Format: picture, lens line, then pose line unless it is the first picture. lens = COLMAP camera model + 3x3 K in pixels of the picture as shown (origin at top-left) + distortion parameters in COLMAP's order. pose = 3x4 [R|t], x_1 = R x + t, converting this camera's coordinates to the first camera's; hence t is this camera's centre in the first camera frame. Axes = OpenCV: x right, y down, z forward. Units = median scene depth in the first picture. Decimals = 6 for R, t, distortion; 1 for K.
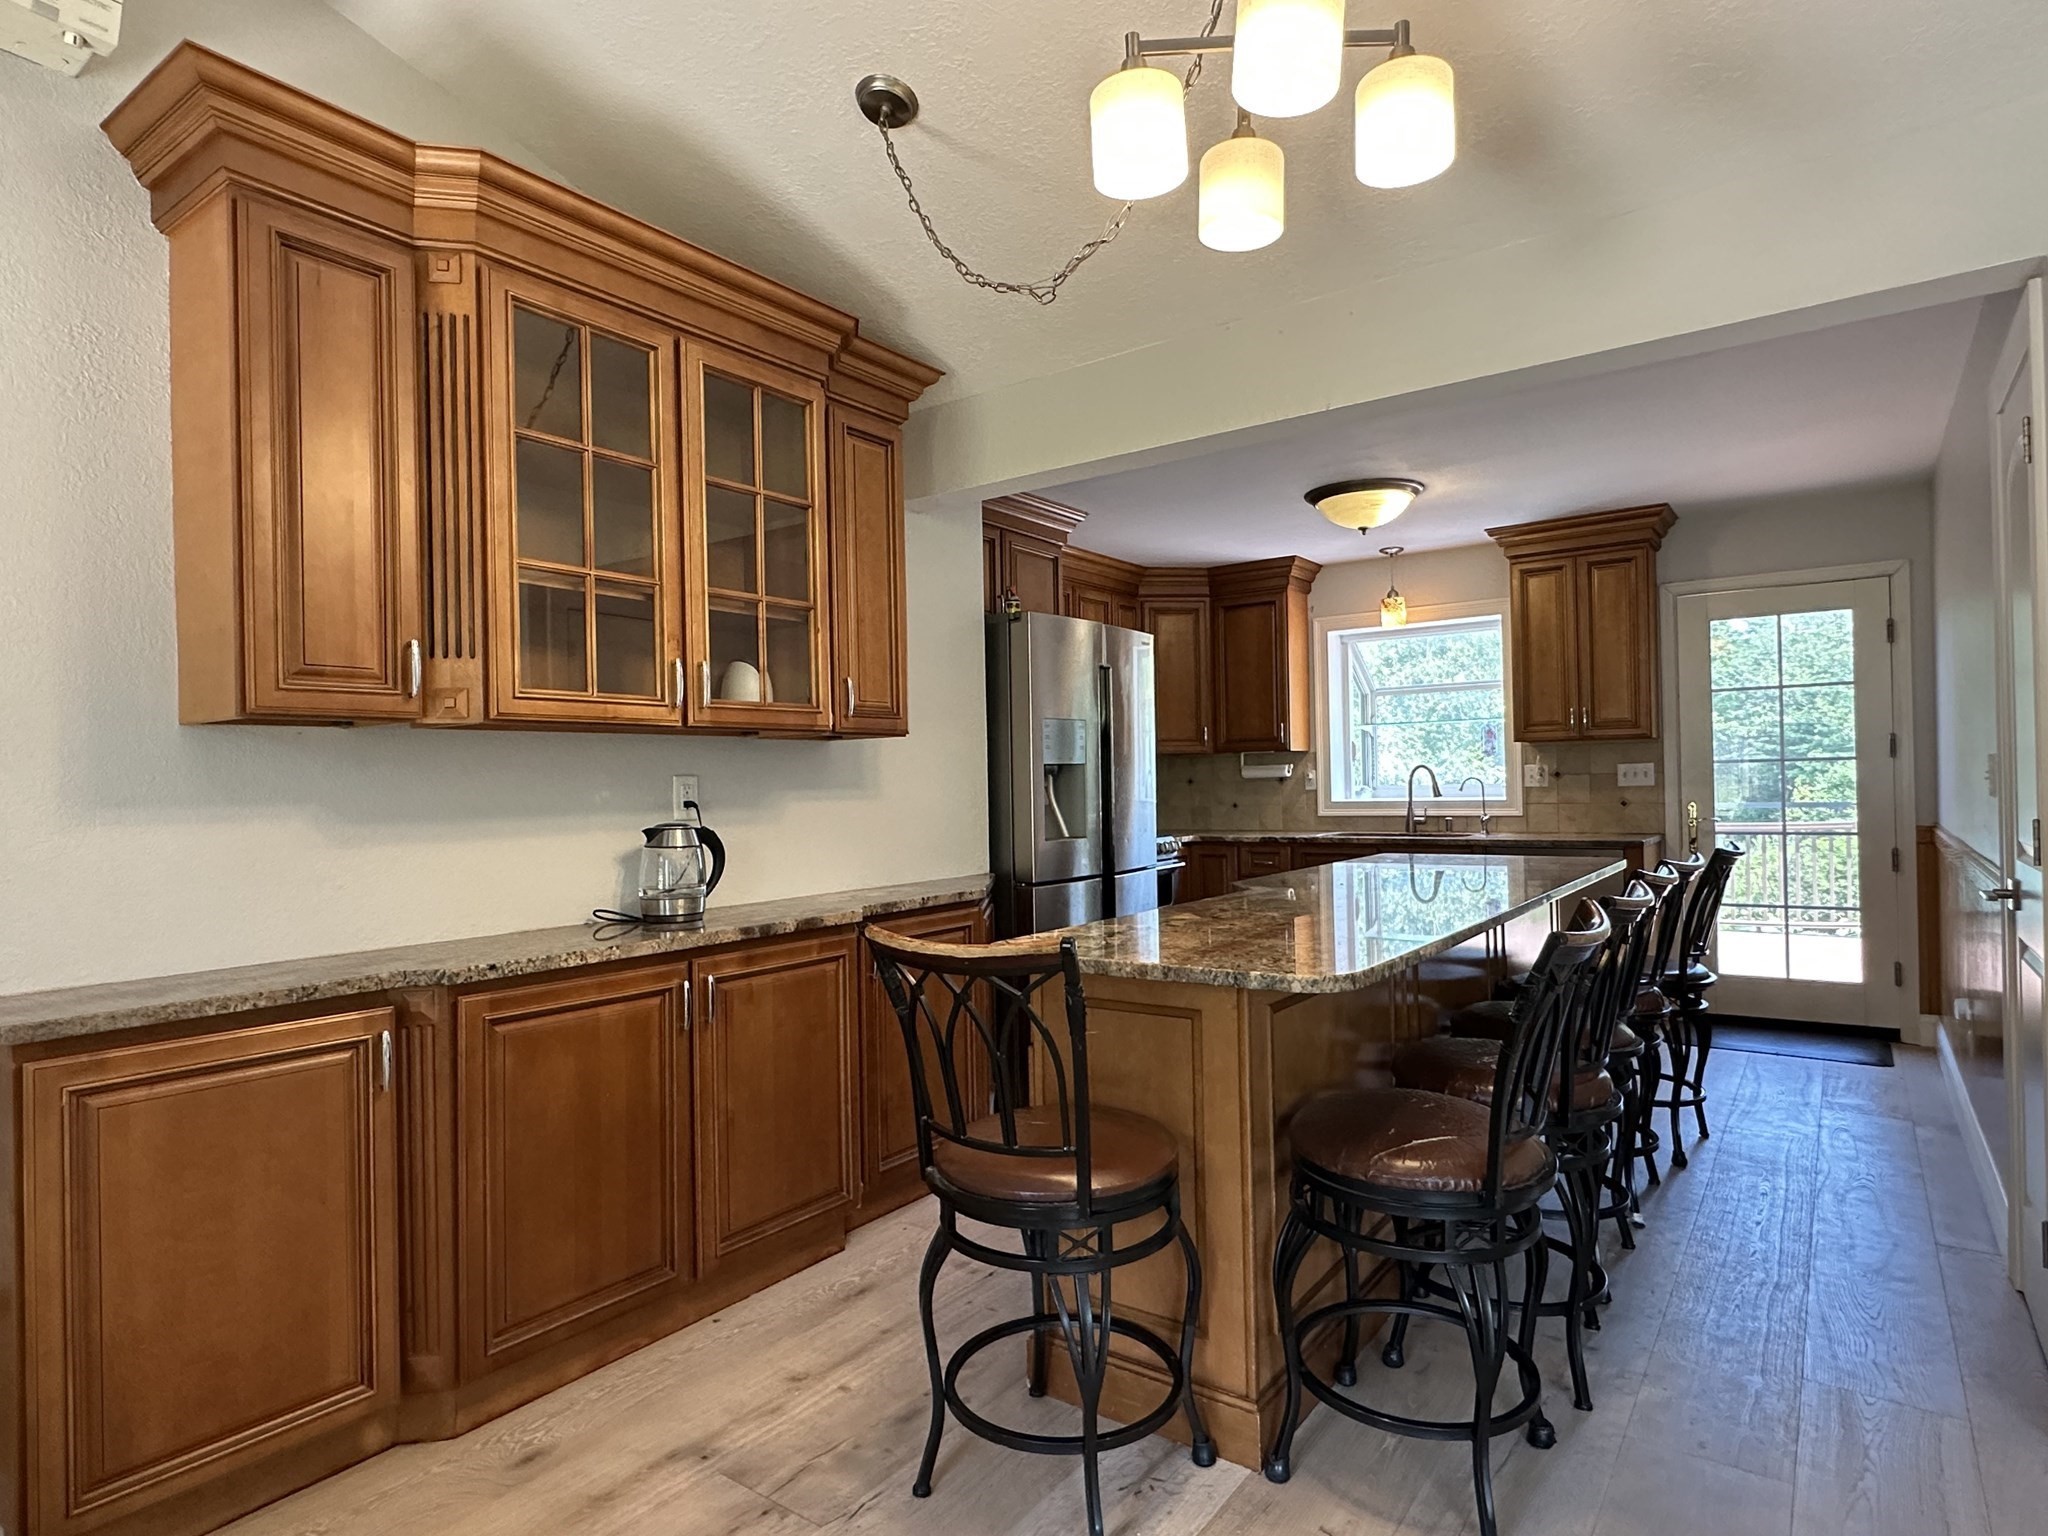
lens RADIAL K [[1108.2, 0, 1013.3], [0, 1108.2, 779.5], [0, 0, 1]] dist [-0.008192, 0.002395]
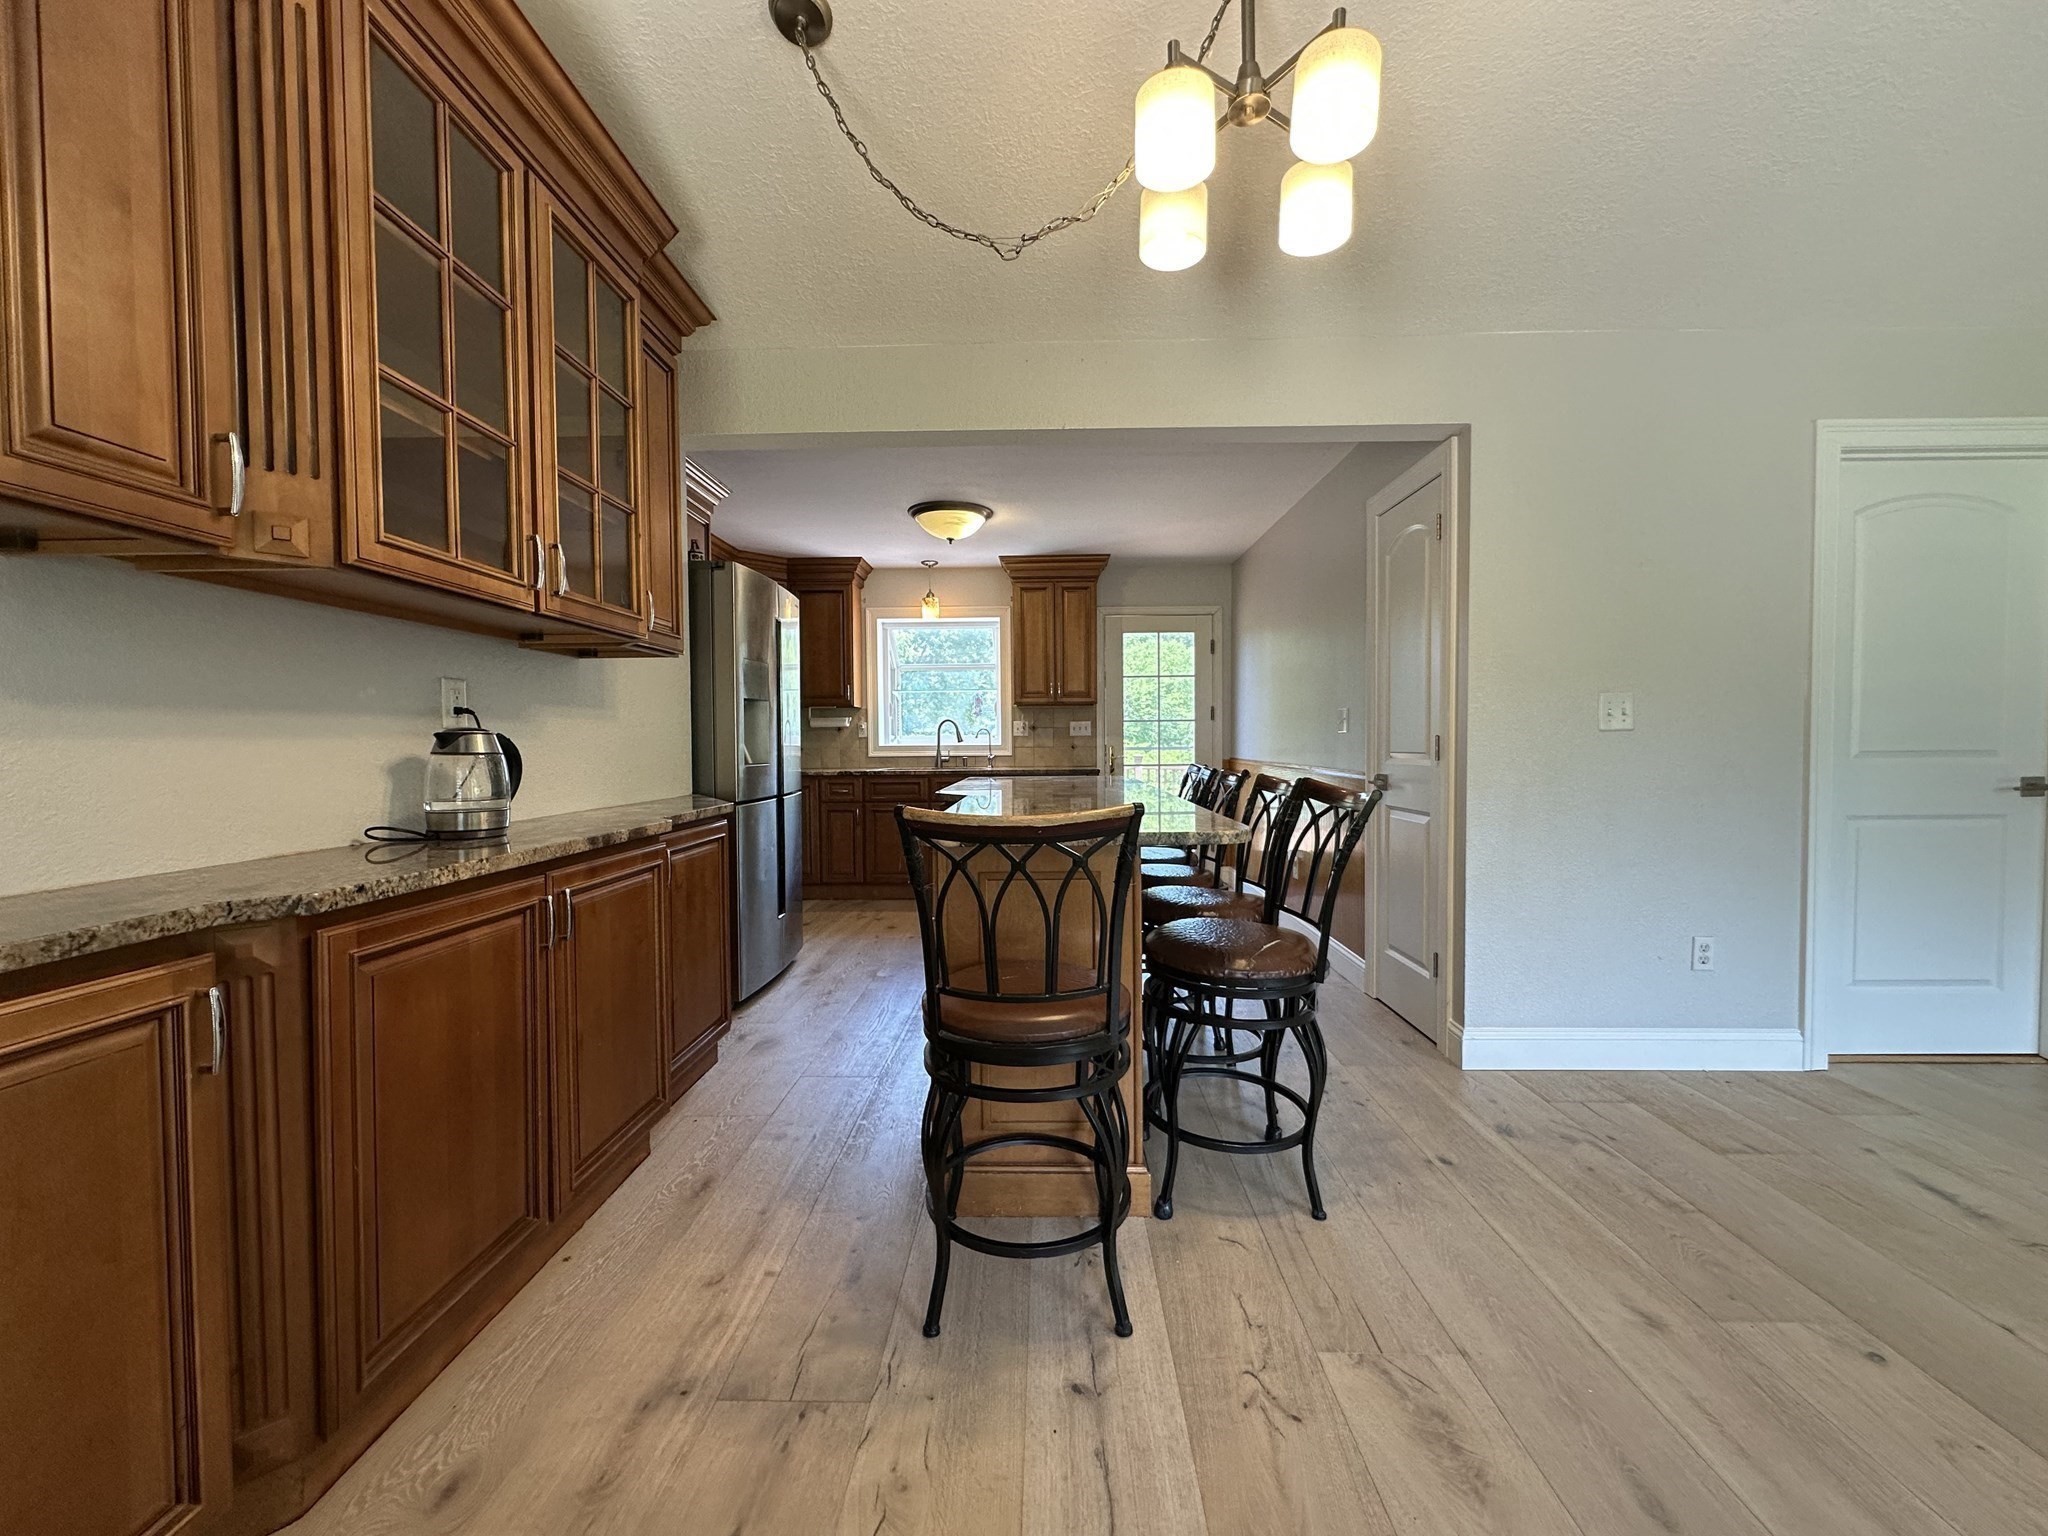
lens RADIAL K [[813.8, 0, 1016.4], [0, 813.8, 766.9], [0, 0, 1]] dist [-0.005217, 0.000304]
pose [[0.824406, -0.002950, 0.565991, -0.352268], [-0.011312, 0.999701, 0.021687, 0.057982], [-0.565885, -0.024281, 0.824126, 0.240061]]
